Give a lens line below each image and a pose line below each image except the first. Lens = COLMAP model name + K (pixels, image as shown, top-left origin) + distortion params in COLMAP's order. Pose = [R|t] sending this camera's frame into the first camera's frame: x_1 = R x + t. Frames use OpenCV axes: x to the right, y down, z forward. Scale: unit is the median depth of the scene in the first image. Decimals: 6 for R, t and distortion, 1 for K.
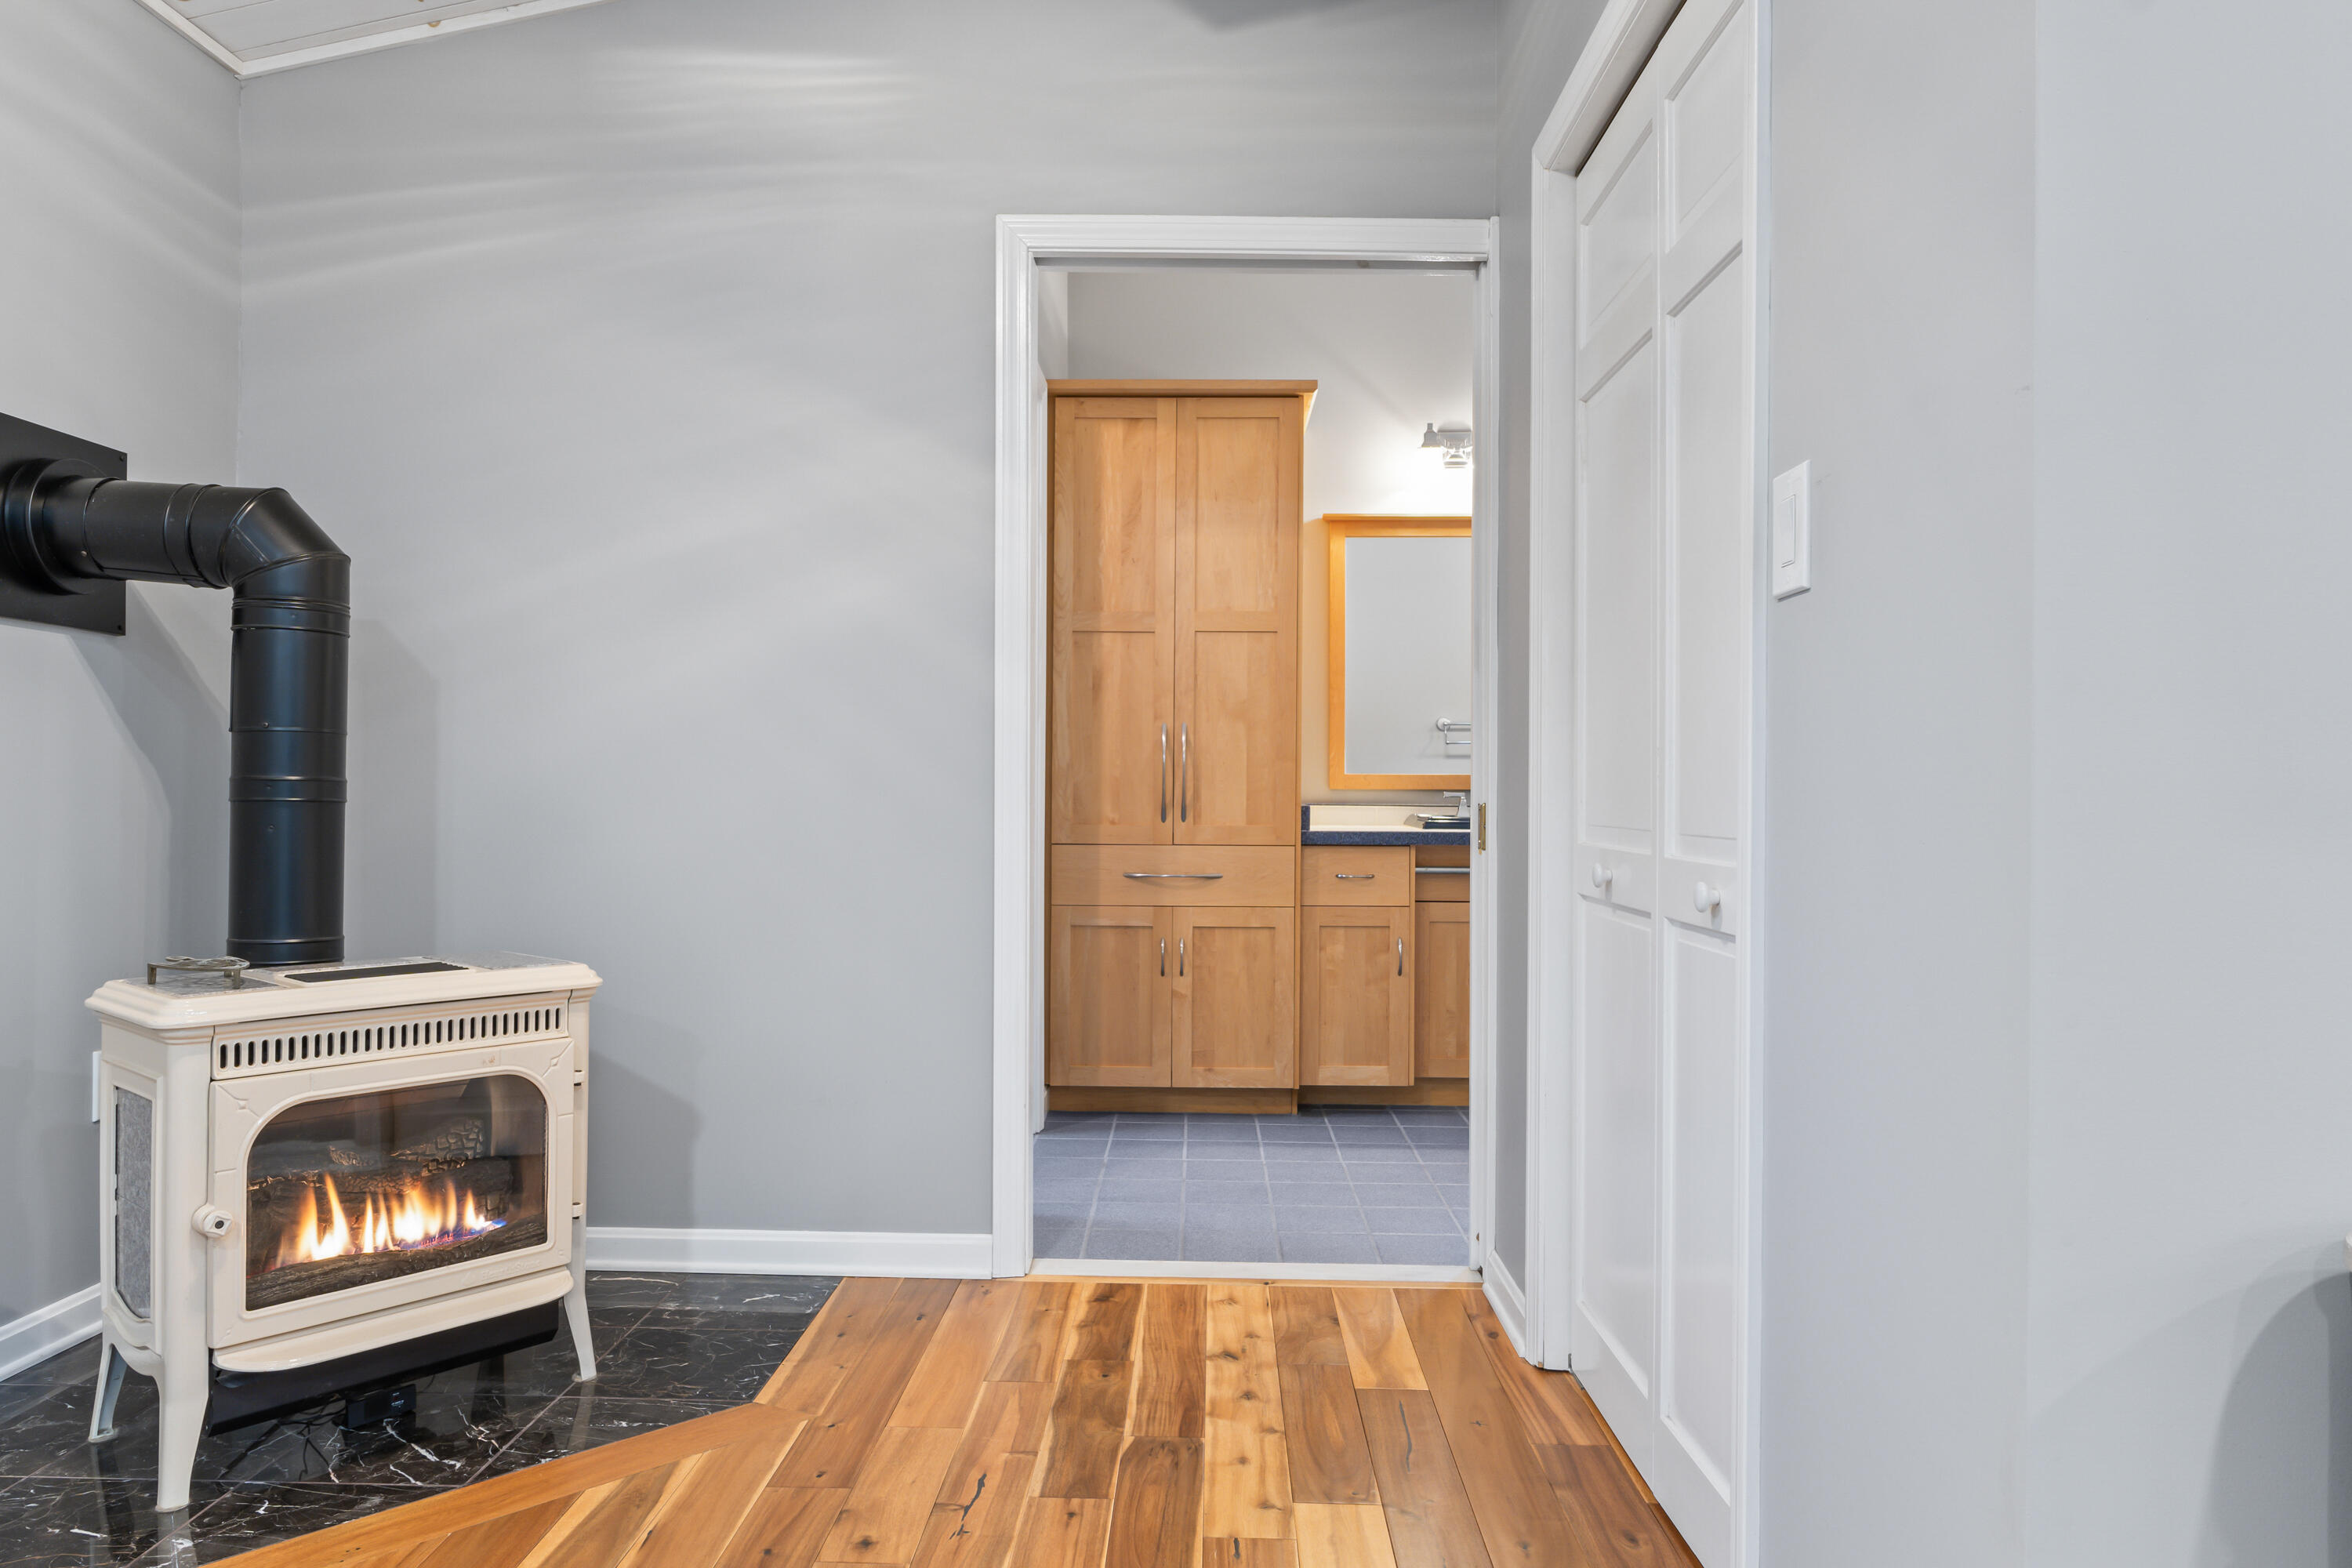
lens RADIAL K [[1479.0, 0, 1176.0], [0, 1479.0, 784.0], [0, 0, 1]] dist [-0.007705, -0.000881]
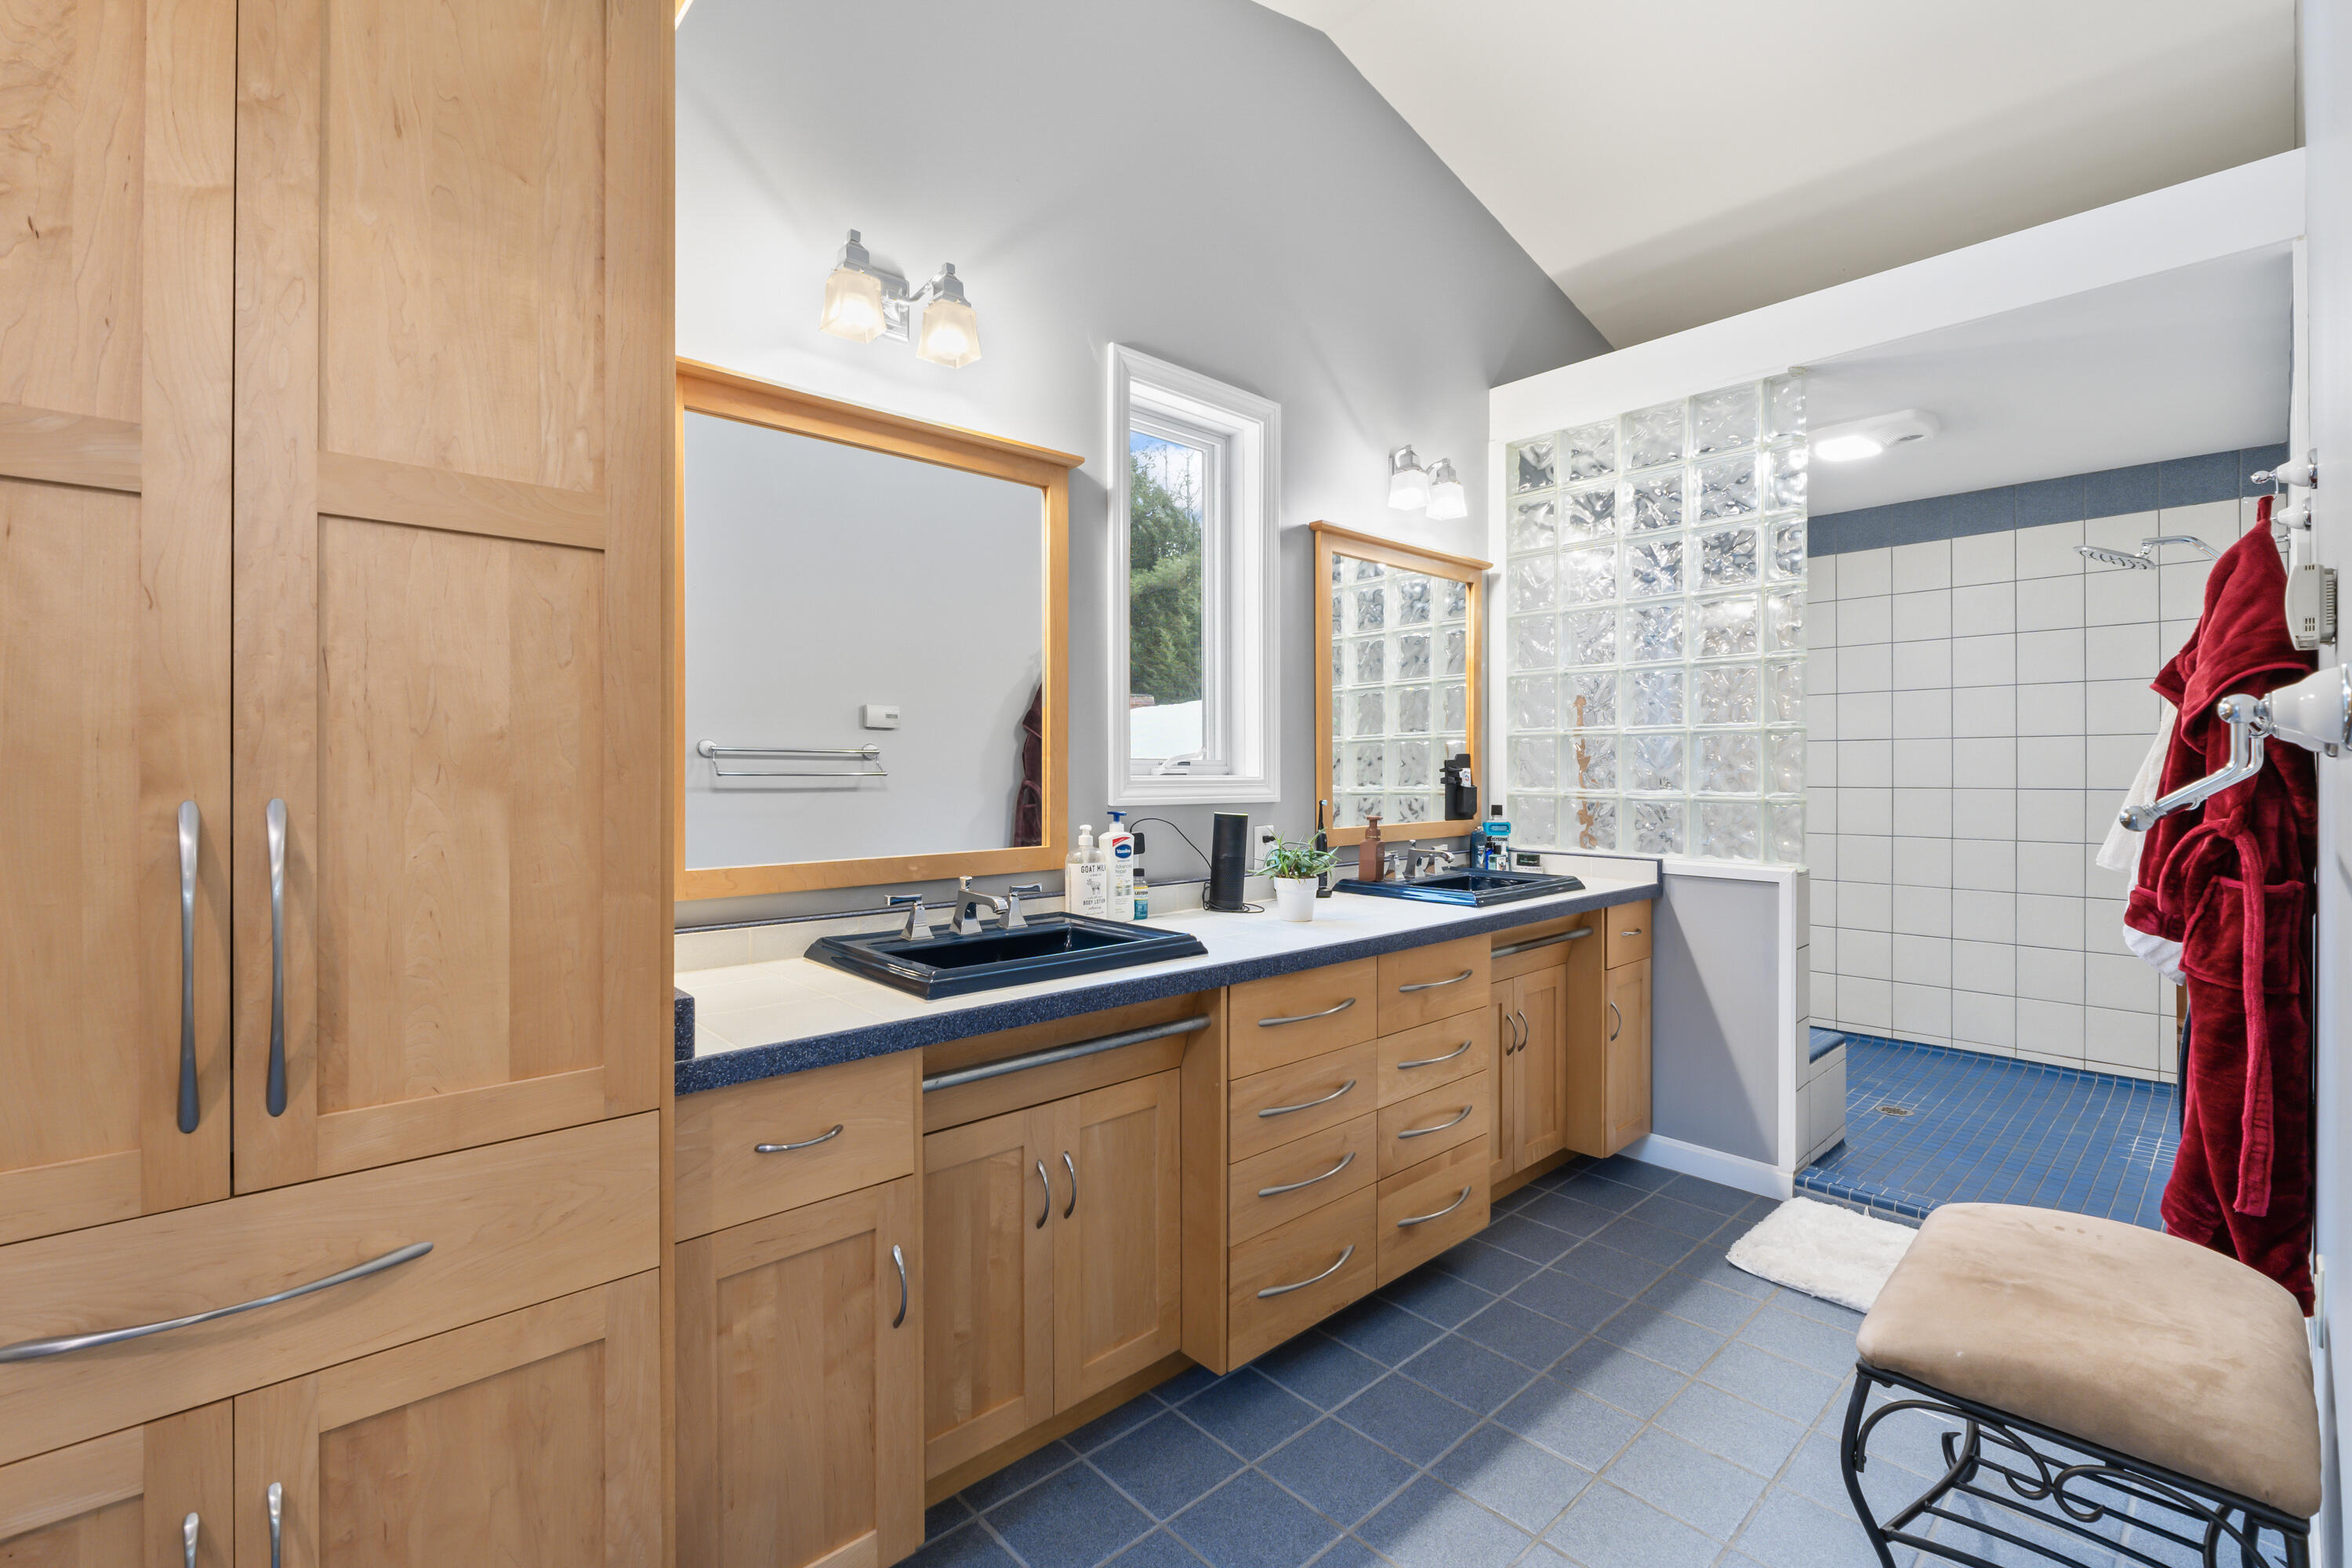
lens RADIAL K [[1012.1, 0, 1176.0], [0, 1012.1, 784.0], [0, 0, 1]] dist [-0.001089, -0.000252]
pose [[0.730646, -0.009347, 0.682692, -0.002382], [-0.001054, 0.999890, 0.014817, -0.086367], [-0.682756, -0.011546, 0.730556, 1.287138]]
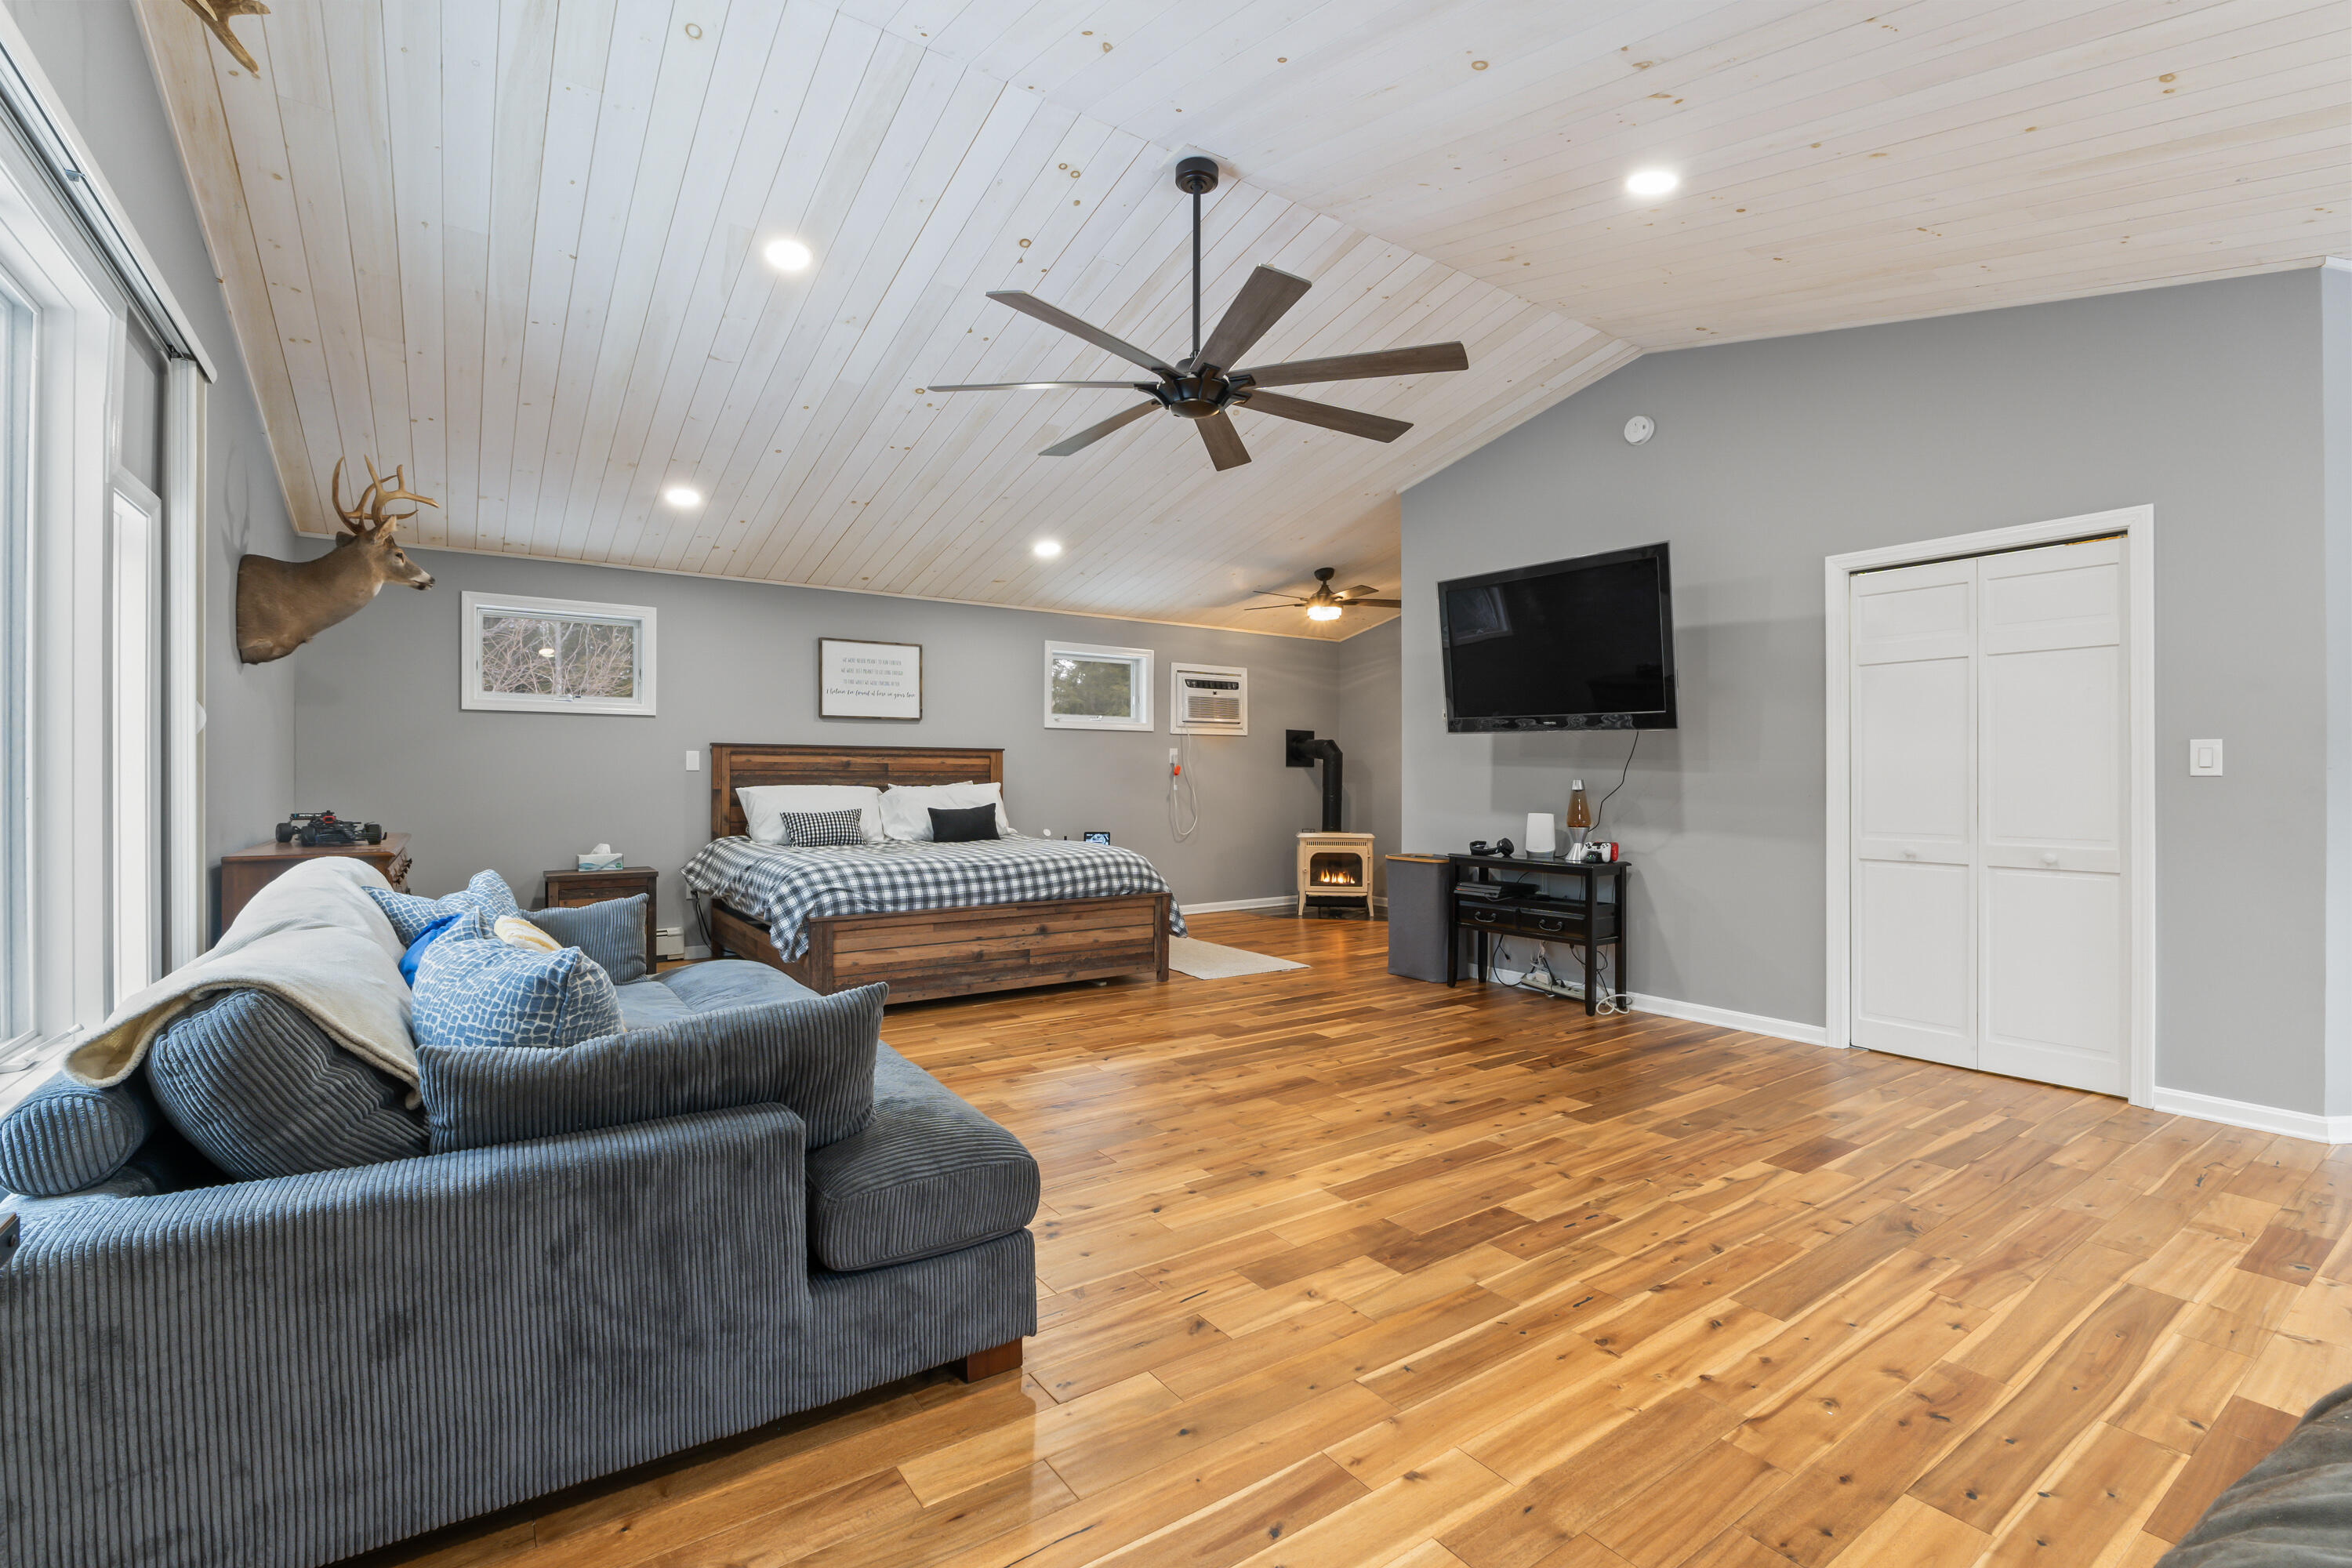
lens RADIAL K [[1048.0, 0, 1176.0], [0, 1048.0, 784.0], [0, 0, 1]] dist [0.000645, 0.000107]
pose [[0.588644, 0.001677, -0.808390, 2.125430], [0.004263, 0.999978, 0.005178, -0.073070], [0.808381, -0.006495, 0.588624, -1.668867]]
